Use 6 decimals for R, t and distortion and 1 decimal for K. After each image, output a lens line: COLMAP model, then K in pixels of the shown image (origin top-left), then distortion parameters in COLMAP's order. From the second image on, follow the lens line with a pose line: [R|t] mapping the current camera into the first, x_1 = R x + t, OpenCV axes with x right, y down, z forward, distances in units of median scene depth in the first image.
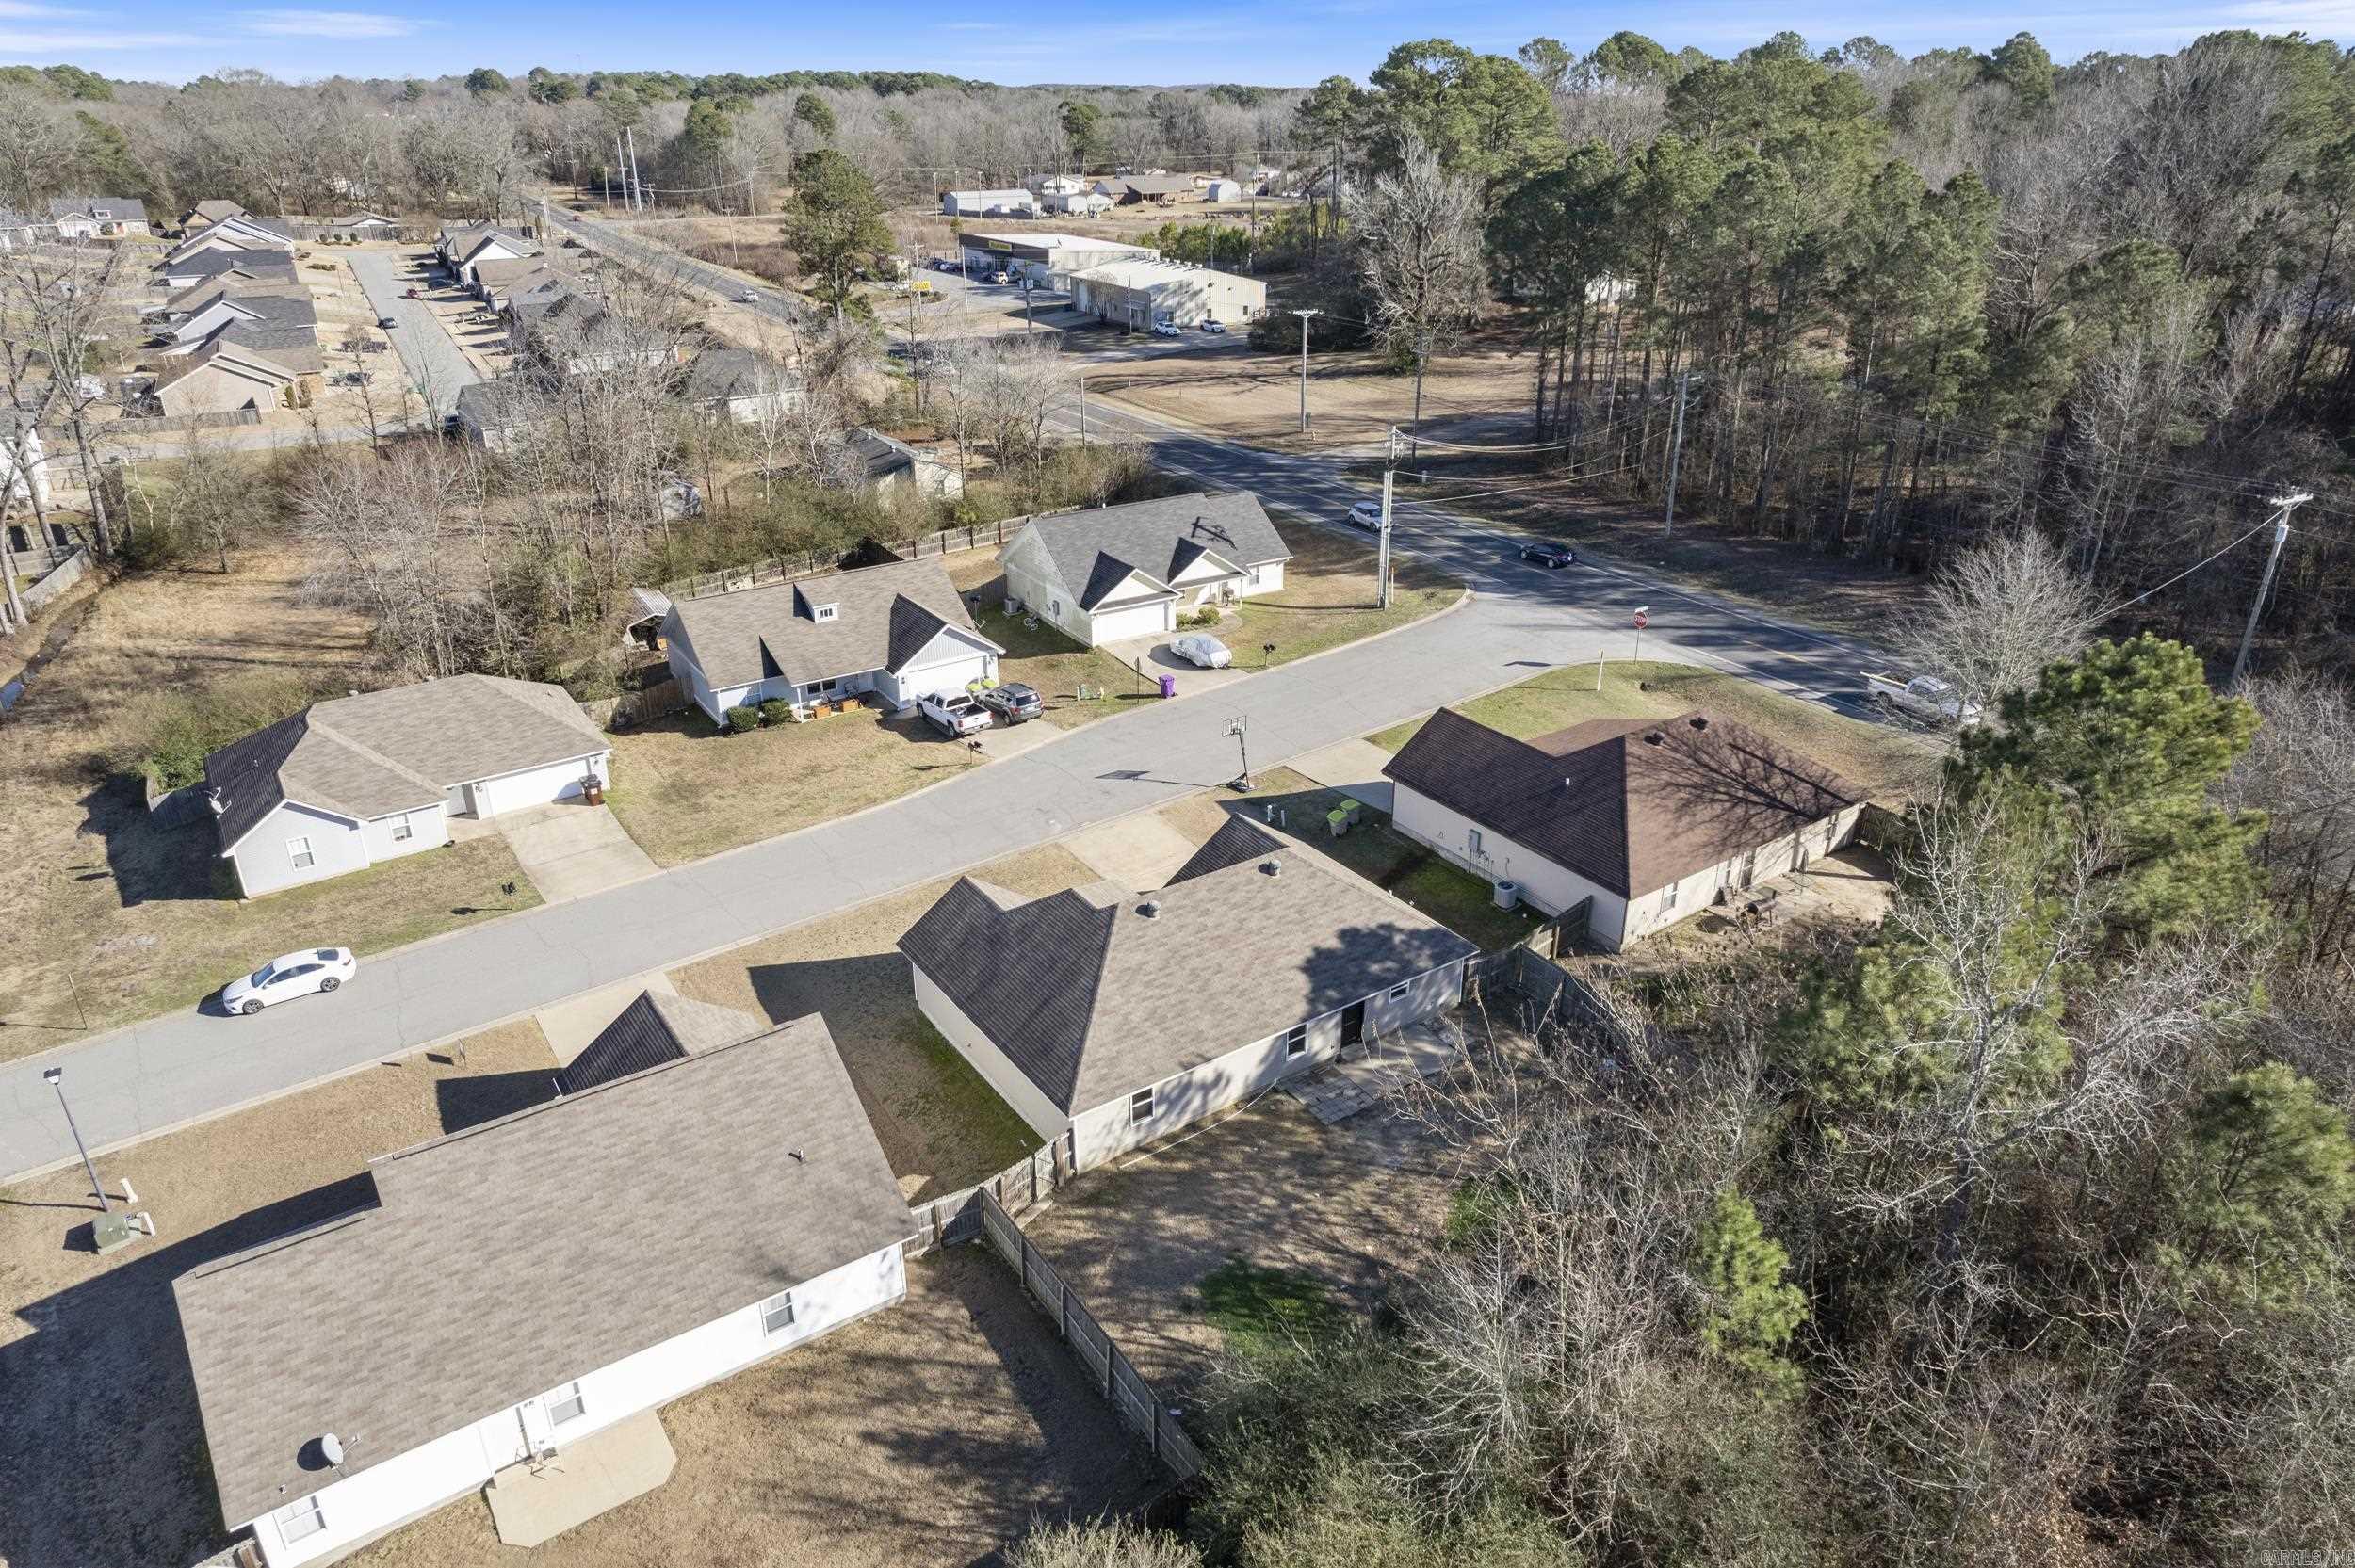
lens RADIAL K [[1501.0, 0, 1187.6], [0, 1501.0, 783.7], [0, 0, 1]] dist [-0.076238, 0.067491]
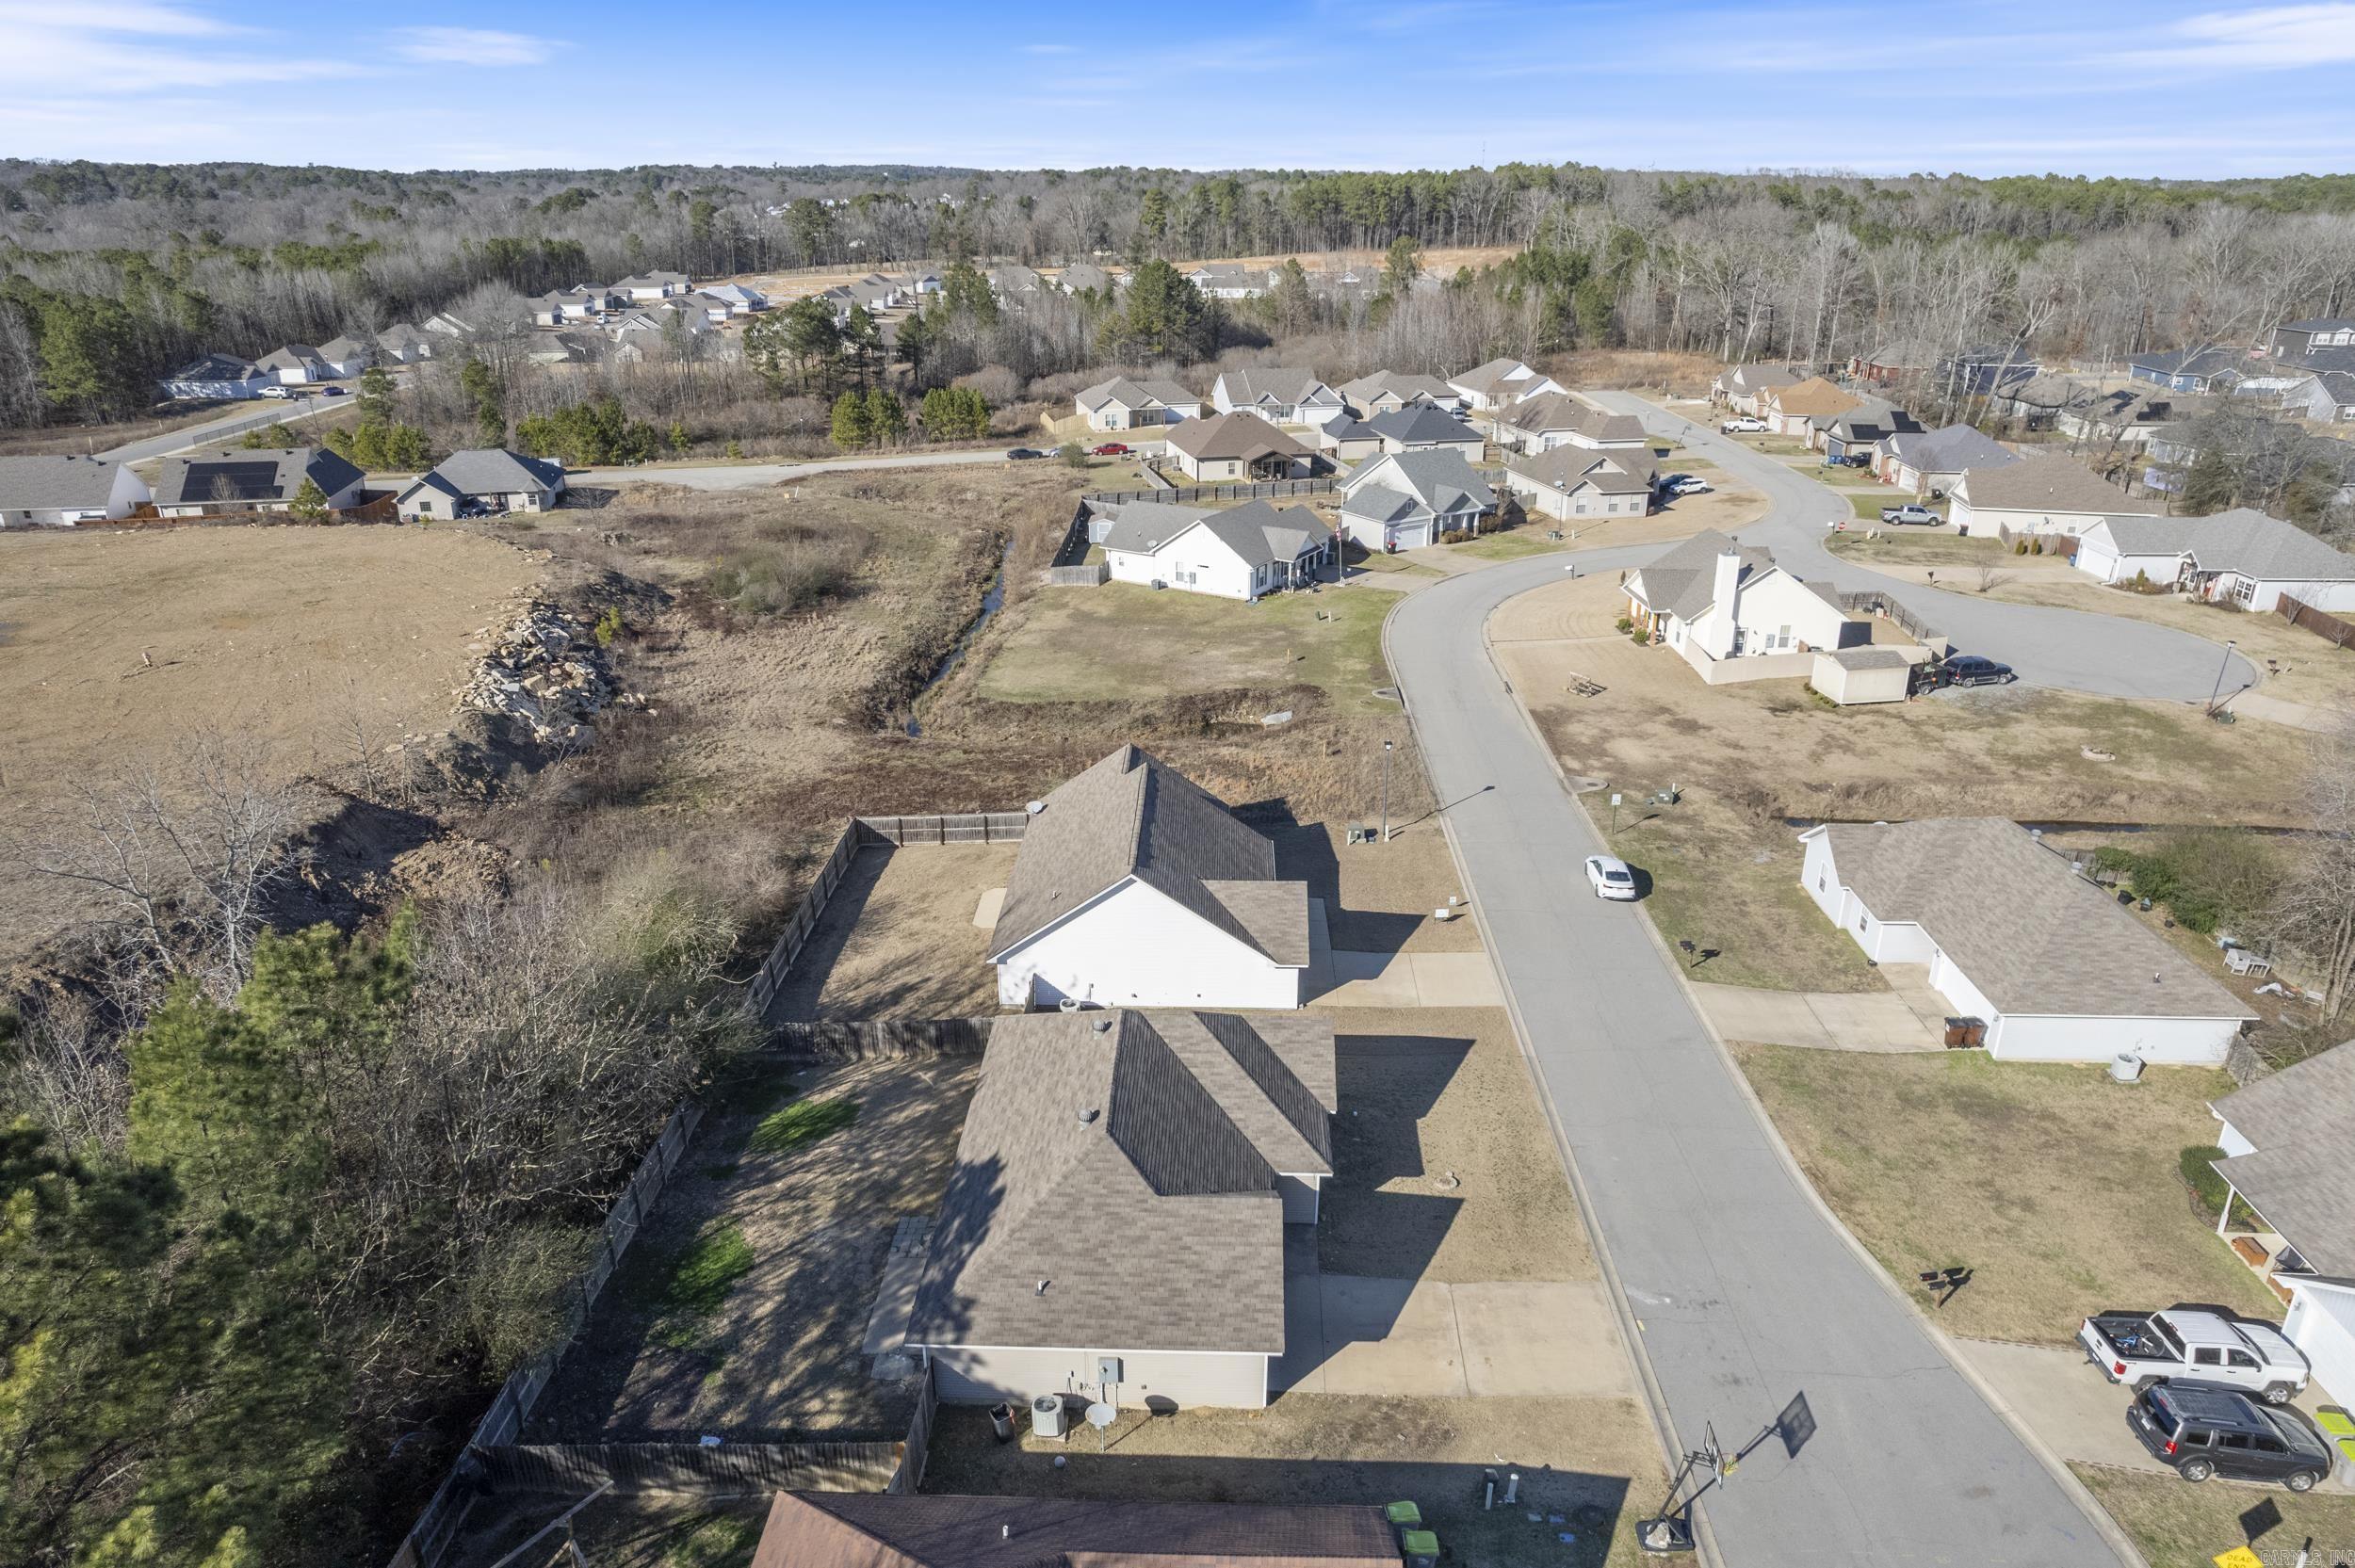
lens RADIAL K [[1501.0, 0, 1187.6], [0, 1501.0, 783.7], [0, 0, 1]] dist [-0.076238, 0.067491]
pose [[-0.592364, 0.300657, -0.747469, 0.383729], [-0.339673, 0.748077, 0.570090, -0.376046], [0.730566, 0.591596, -0.341009, 0.781943]]
